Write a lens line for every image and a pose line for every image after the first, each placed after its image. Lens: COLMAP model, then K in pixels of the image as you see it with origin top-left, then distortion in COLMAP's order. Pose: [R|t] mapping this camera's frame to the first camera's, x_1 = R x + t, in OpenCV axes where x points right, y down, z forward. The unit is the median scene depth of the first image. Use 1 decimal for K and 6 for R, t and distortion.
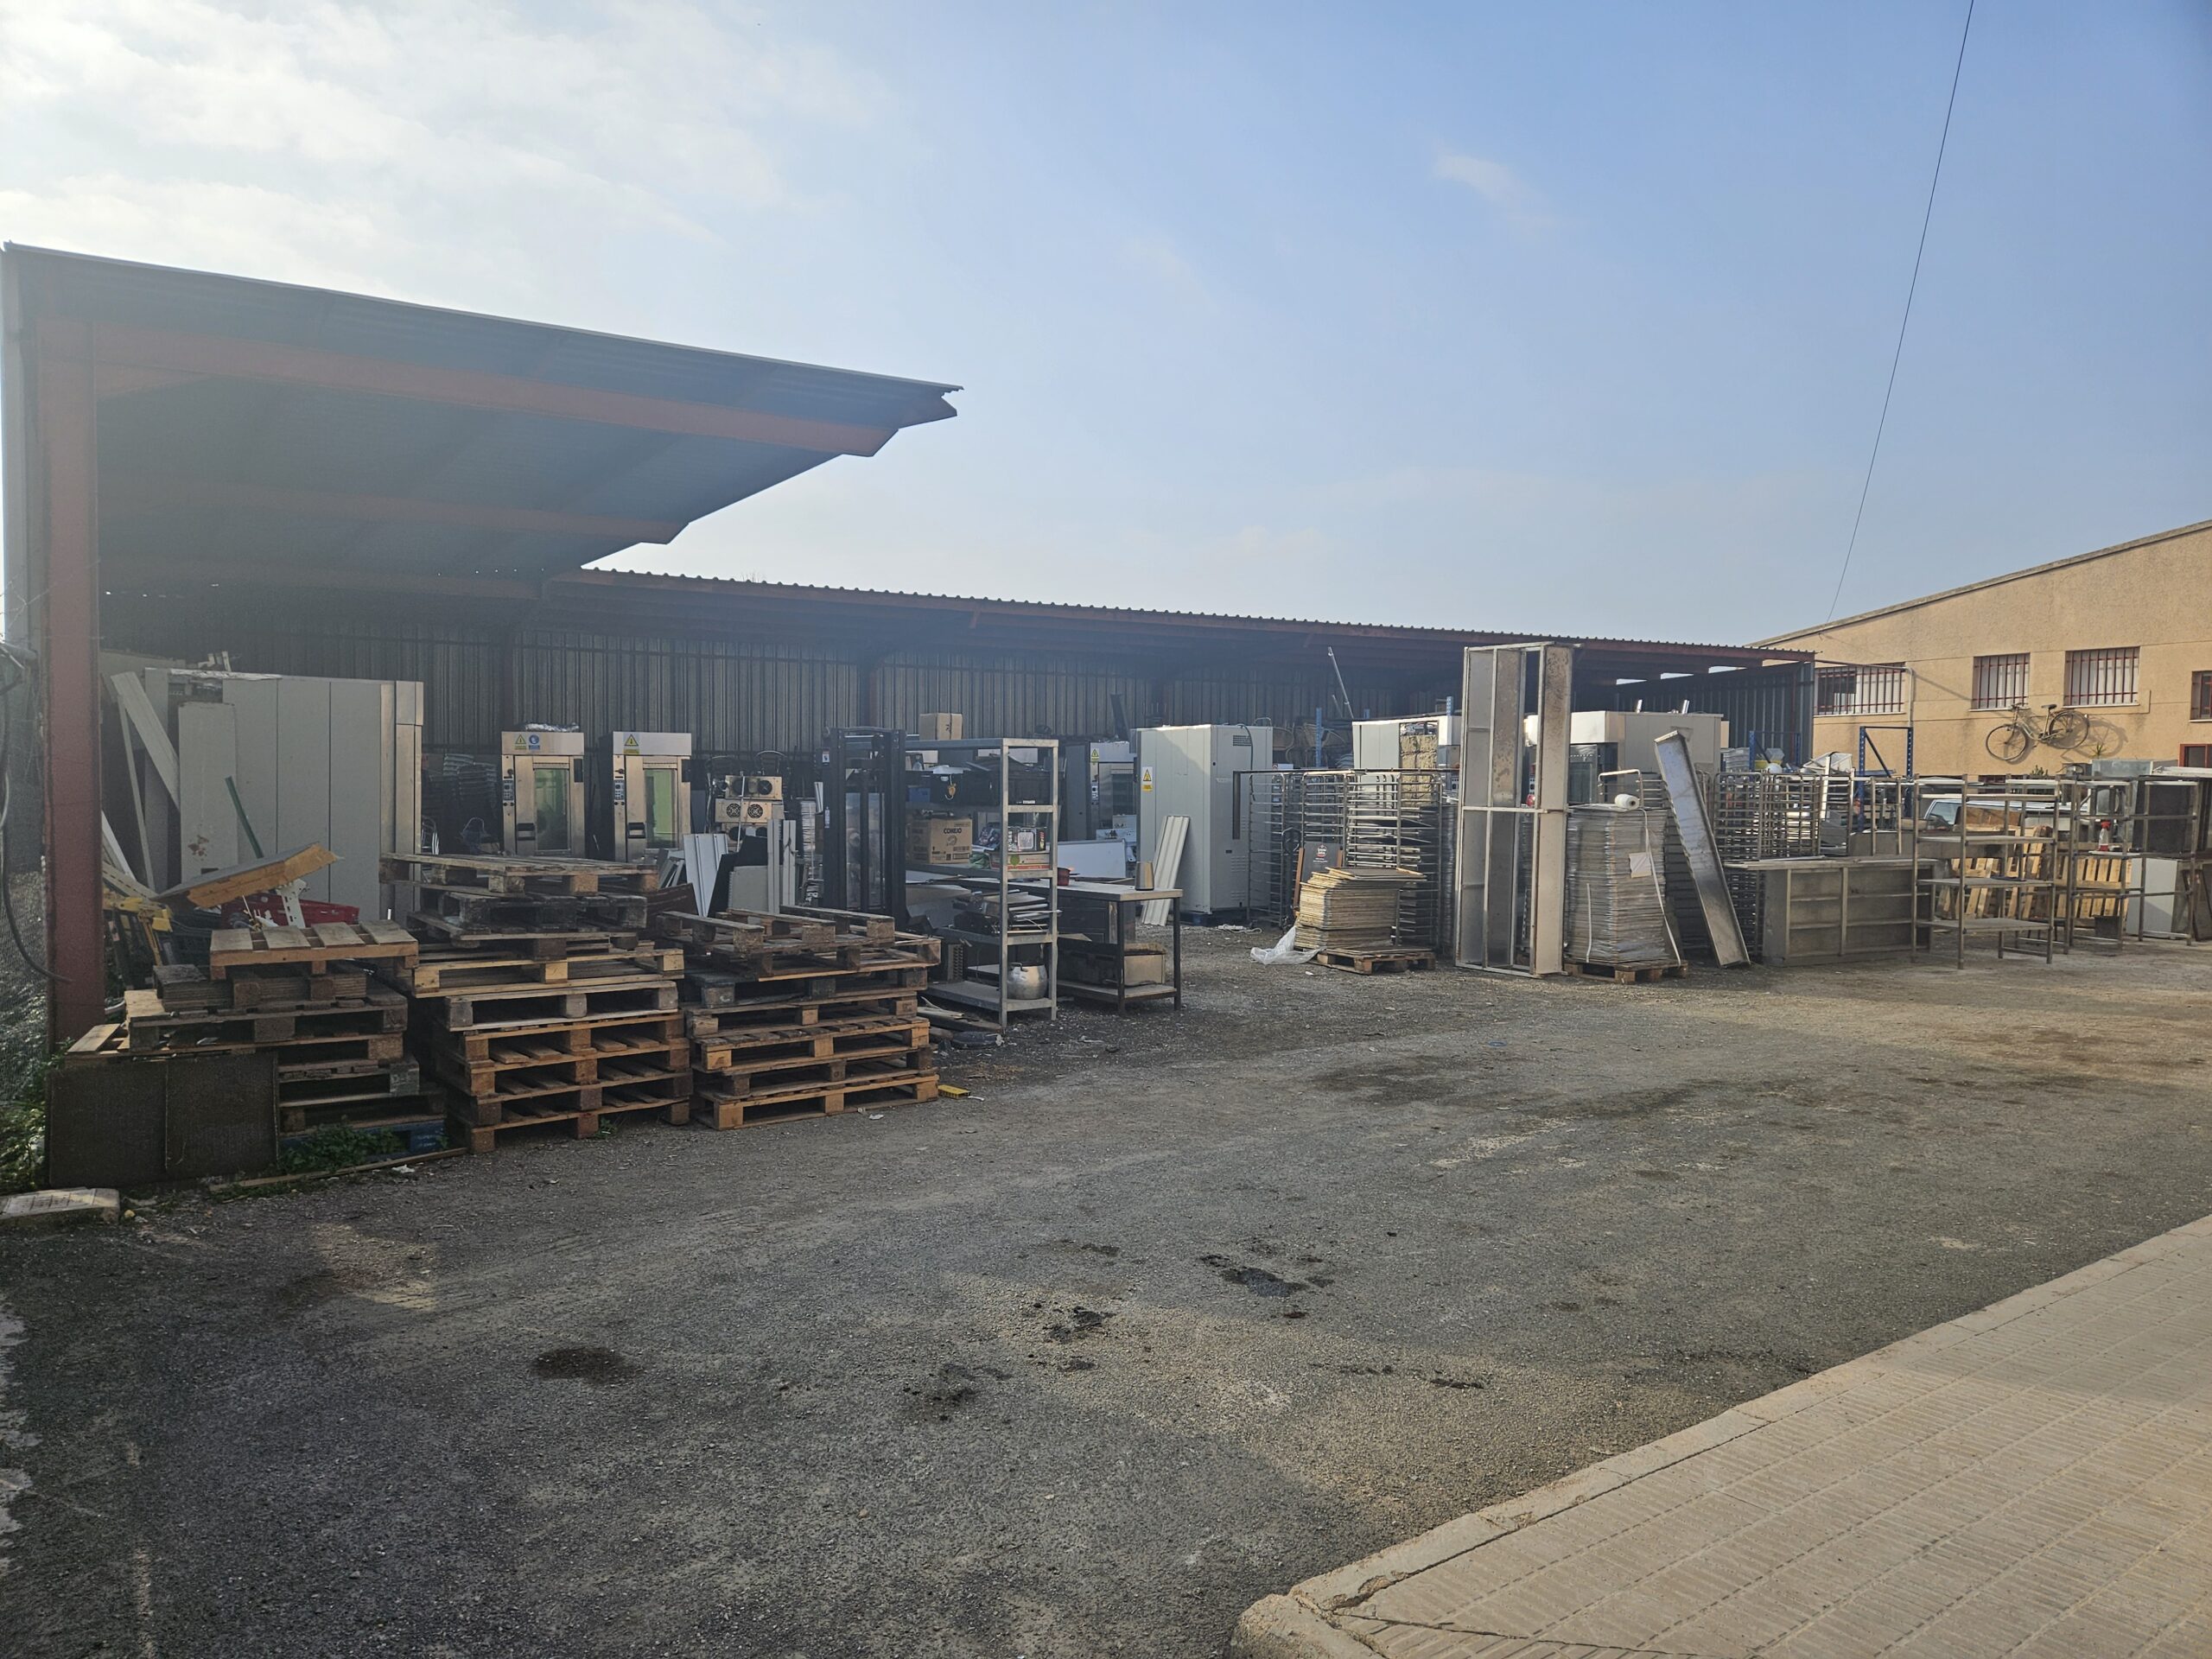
lens RADIAL K [[1481.8, 0, 1105.2], [0, 1481.8, 837.0], [0, 0, 1]] dist [0.059068, -0.008333]
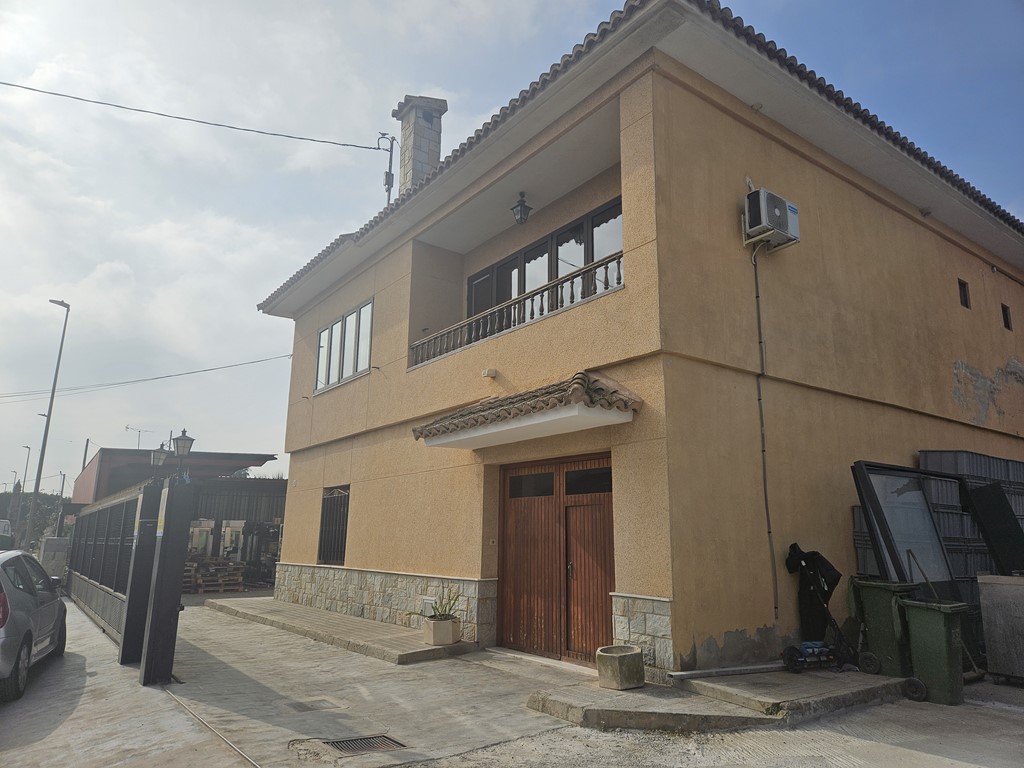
lens RADIAL K [[686.0, 0, 514.2], [0, 686.0, 383.1], [0, 0, 1]] dist [0.059068, -0.008333]
pose [[0.999992, -0.000091, 0.004092, 0.938753], [0.001117, 0.967896, -0.251348, 0.078113], [-0.003937, 0.251351, 0.967888, -1.814510]]
